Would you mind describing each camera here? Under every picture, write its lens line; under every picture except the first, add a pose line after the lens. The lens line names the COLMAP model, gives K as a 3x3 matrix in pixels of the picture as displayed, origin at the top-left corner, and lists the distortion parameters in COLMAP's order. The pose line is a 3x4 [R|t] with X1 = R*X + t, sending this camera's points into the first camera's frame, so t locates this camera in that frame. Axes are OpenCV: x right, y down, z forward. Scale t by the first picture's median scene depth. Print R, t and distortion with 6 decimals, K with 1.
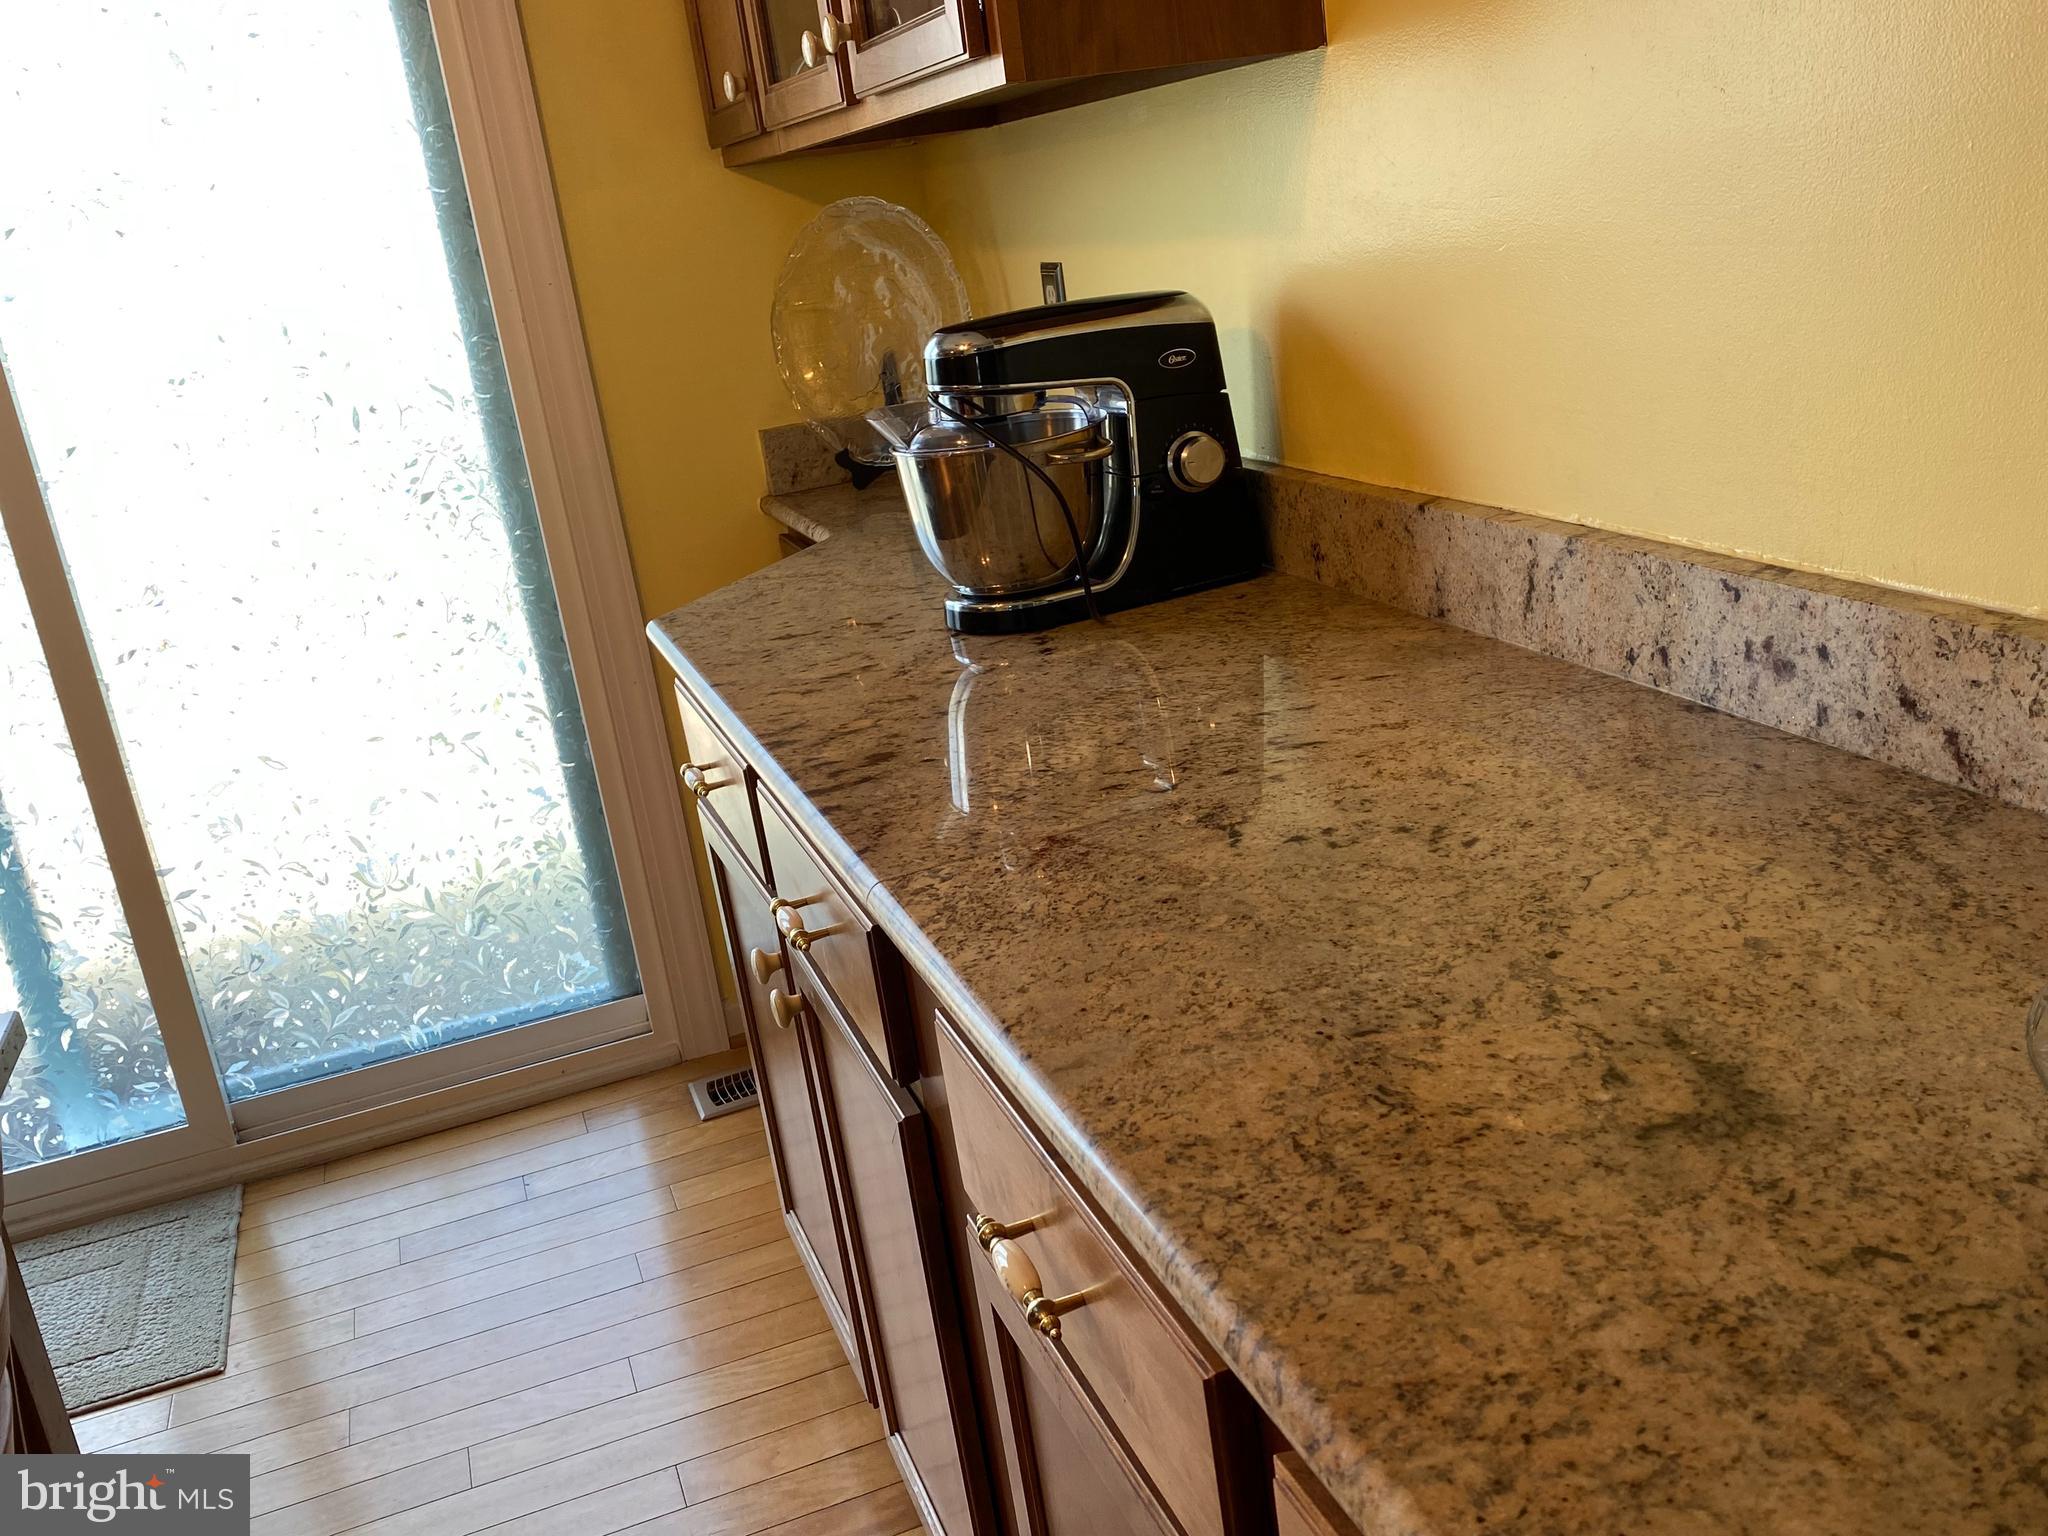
lens RADIAL K [[1753.4, 0, 1002.7], [0, 1753.4, 785.3], [0, 0, 1]] dist [0.108335, 0.000335]
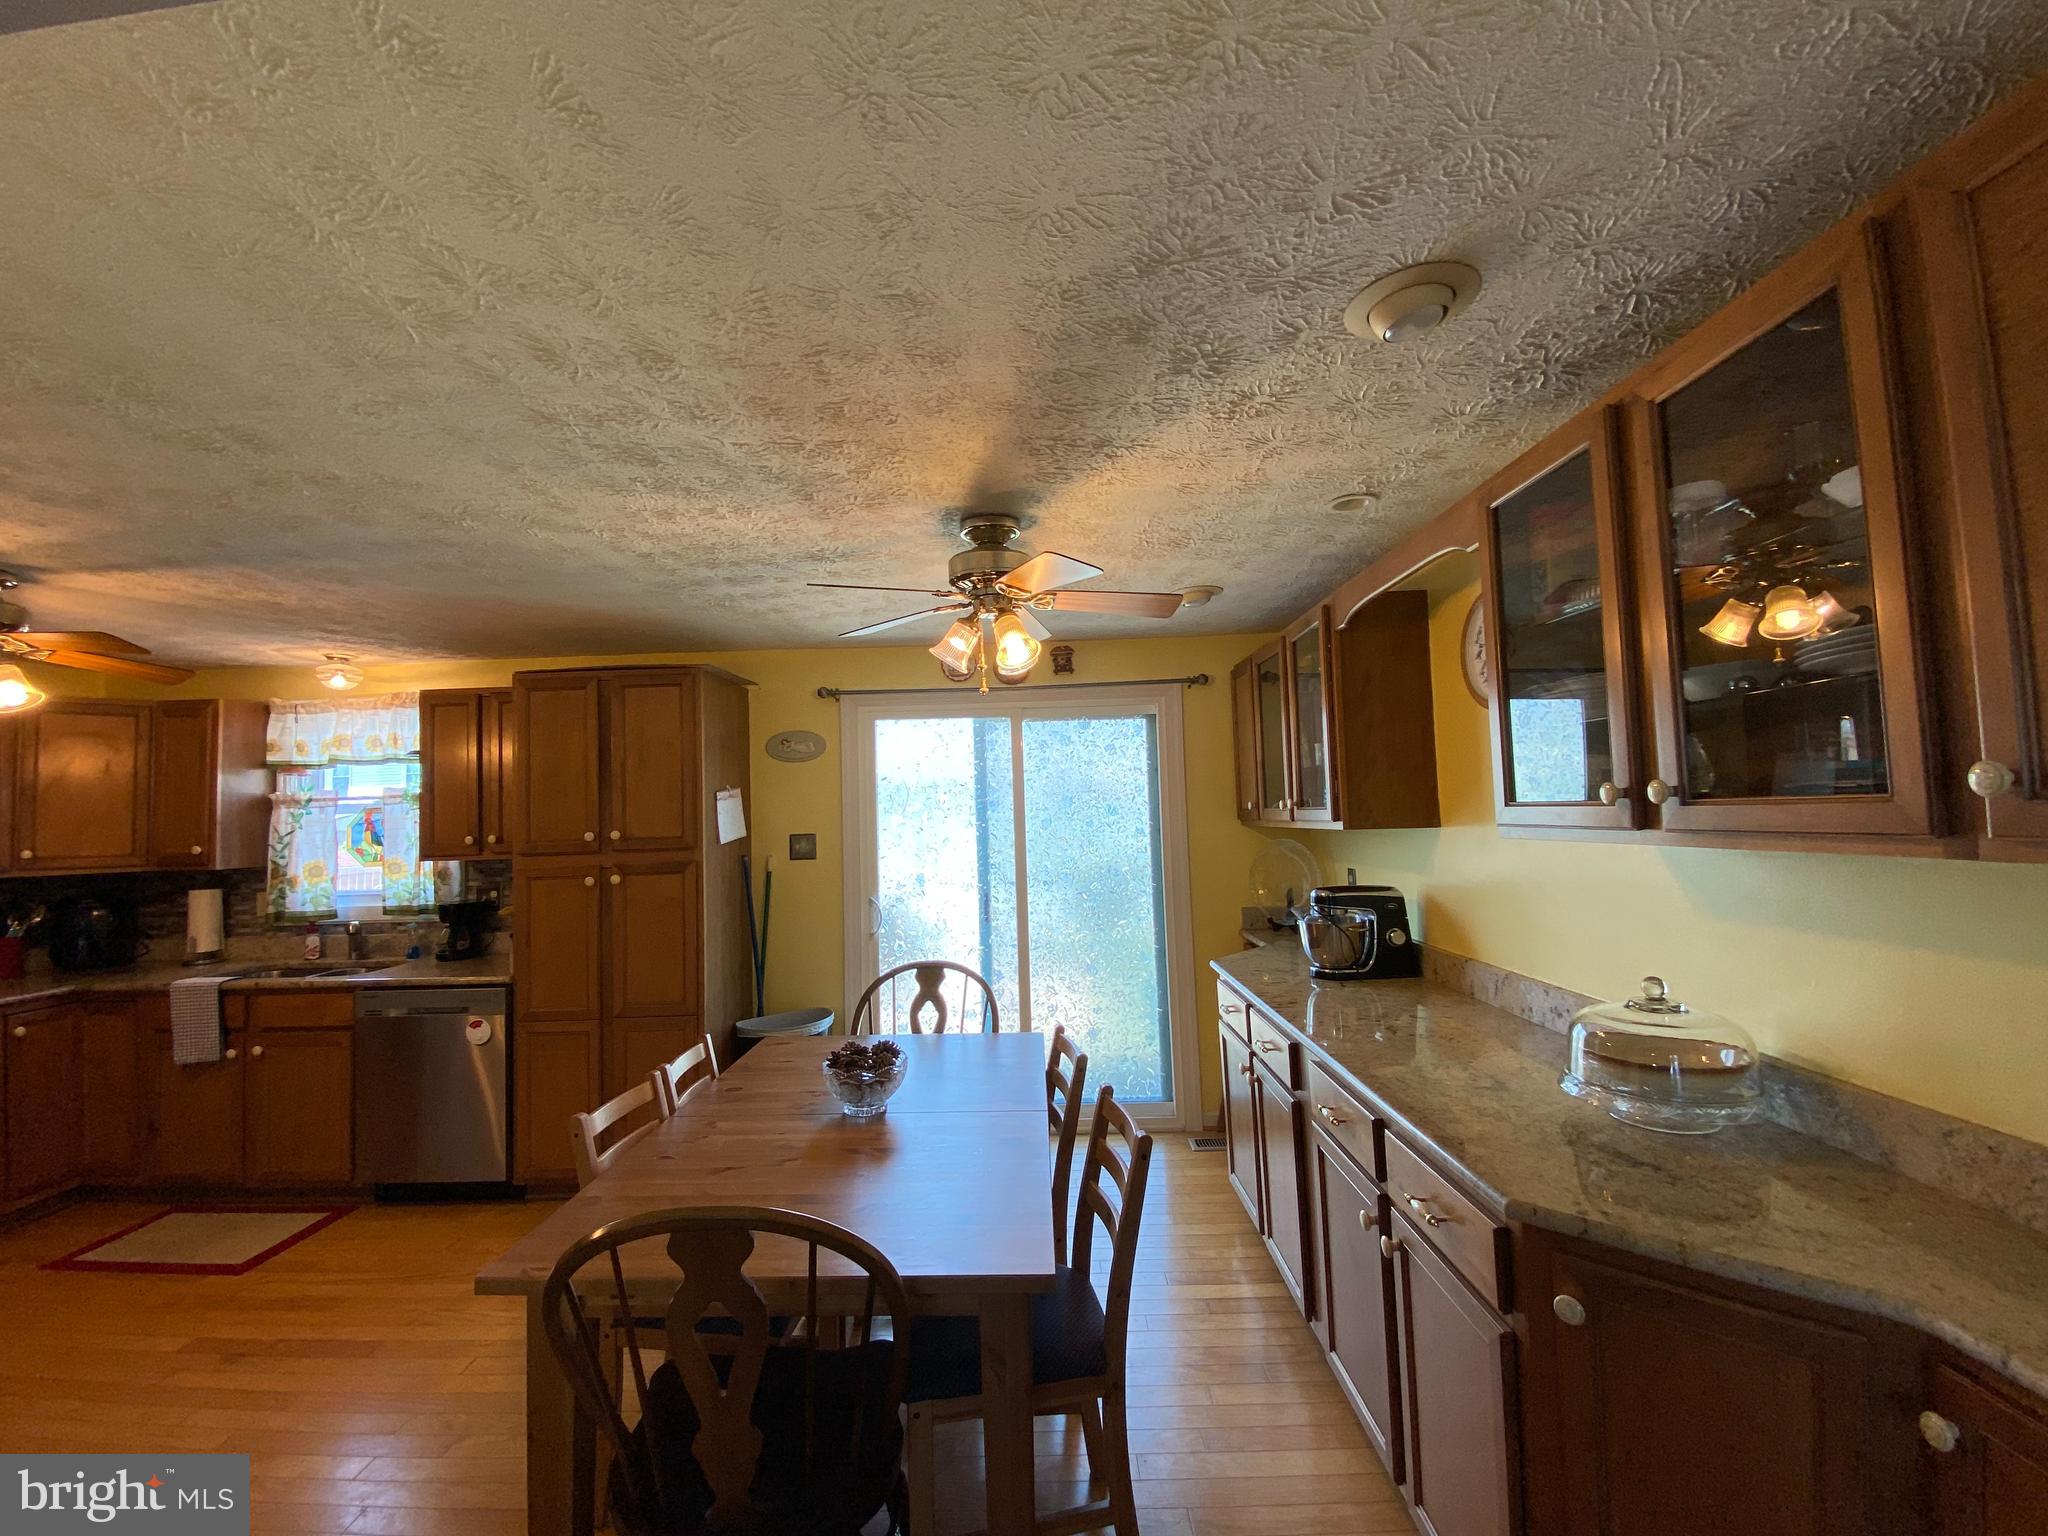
lens RADIAL K [[819.6, 0, 1019.4], [0, 819.6, 766.9], [0, 0, 1]] dist [-0.015968, -0.006072]
pose [[0.931605, 0.080909, -0.354354, -0.029729], [-0.201036, 0.926913, -0.316886, 0.144810], [0.302816, 0.366450, 0.879782, -0.667716]]
